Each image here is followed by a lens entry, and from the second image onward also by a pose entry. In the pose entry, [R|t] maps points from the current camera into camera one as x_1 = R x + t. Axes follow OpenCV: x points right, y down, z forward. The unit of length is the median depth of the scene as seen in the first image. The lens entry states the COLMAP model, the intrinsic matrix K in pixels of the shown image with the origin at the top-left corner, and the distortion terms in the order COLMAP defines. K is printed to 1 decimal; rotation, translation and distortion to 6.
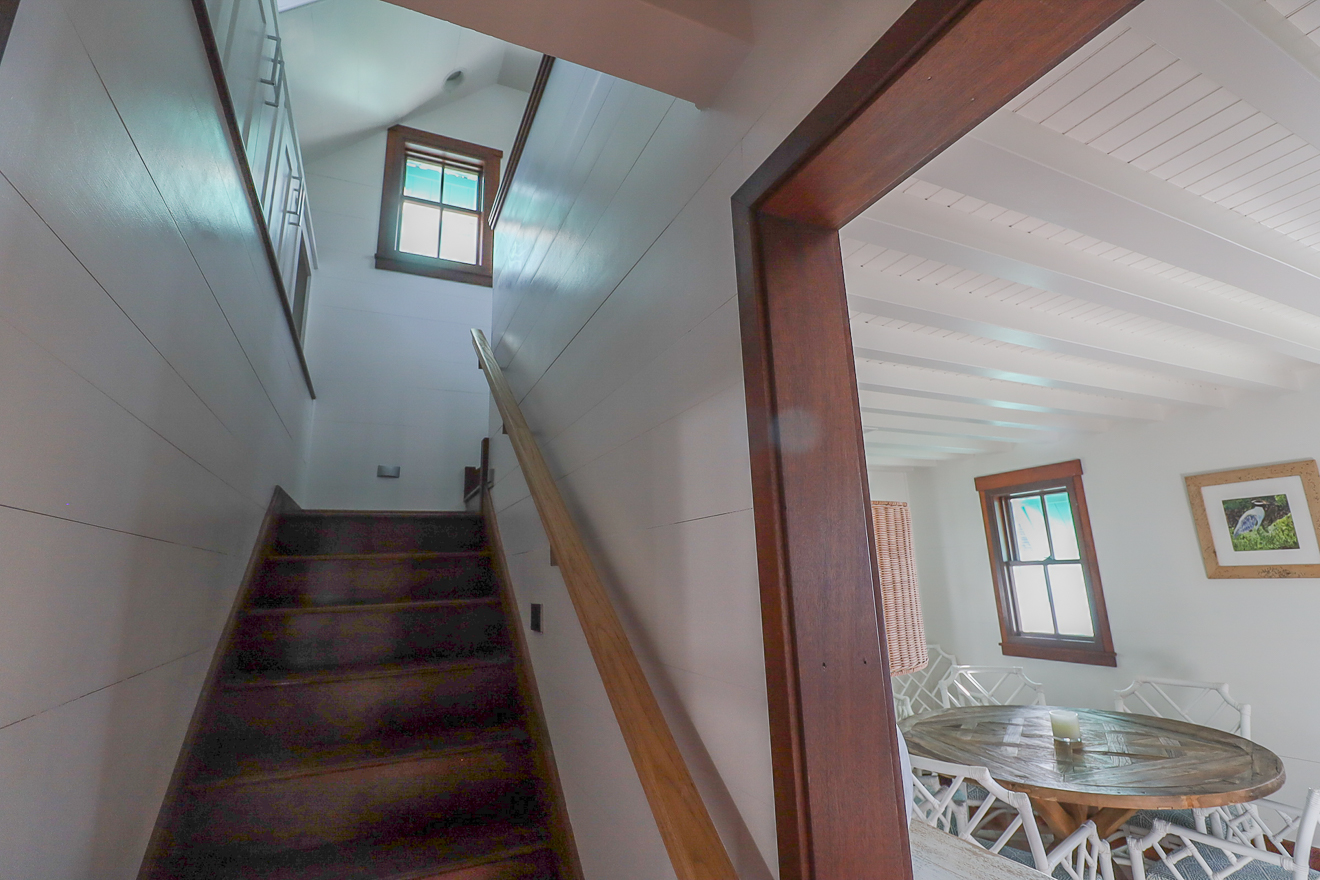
lens RADIAL K [[606.8, 0, 667.1], [0, 606.8, 422.9], [0, 0, 1]] dist [0.000031, -0.014194]
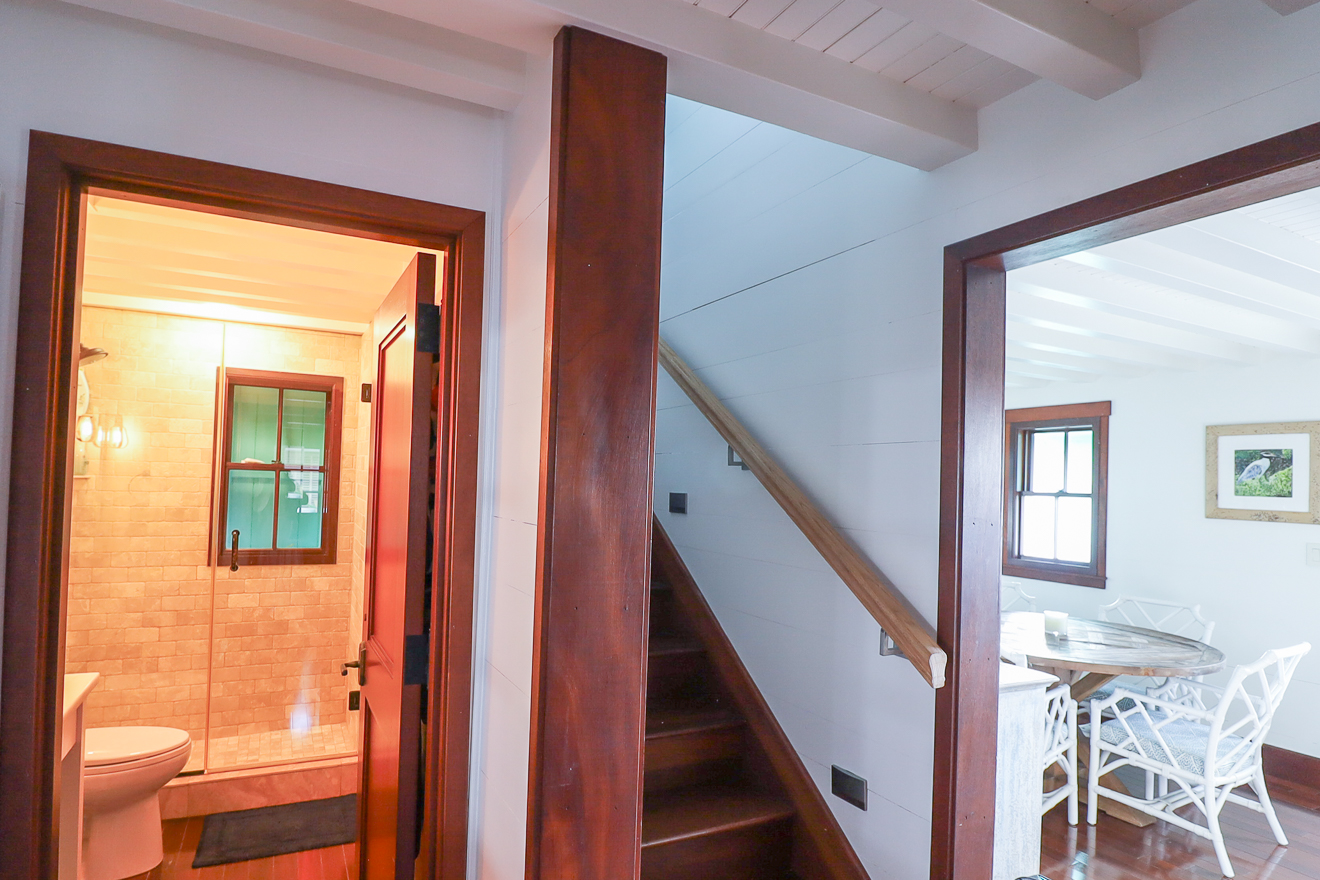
lens RADIAL K [[636.1, 0, 657.0], [0, 636.1, 469.6], [0, 0, 1]] dist [0.000959, -0.015949]
pose [[0.997831, 0.065458, -0.006991, -0.115532], [-0.062287, 0.973161, 0.221536, -0.024606], [0.021304, -0.220620, 0.975127, -0.148820]]
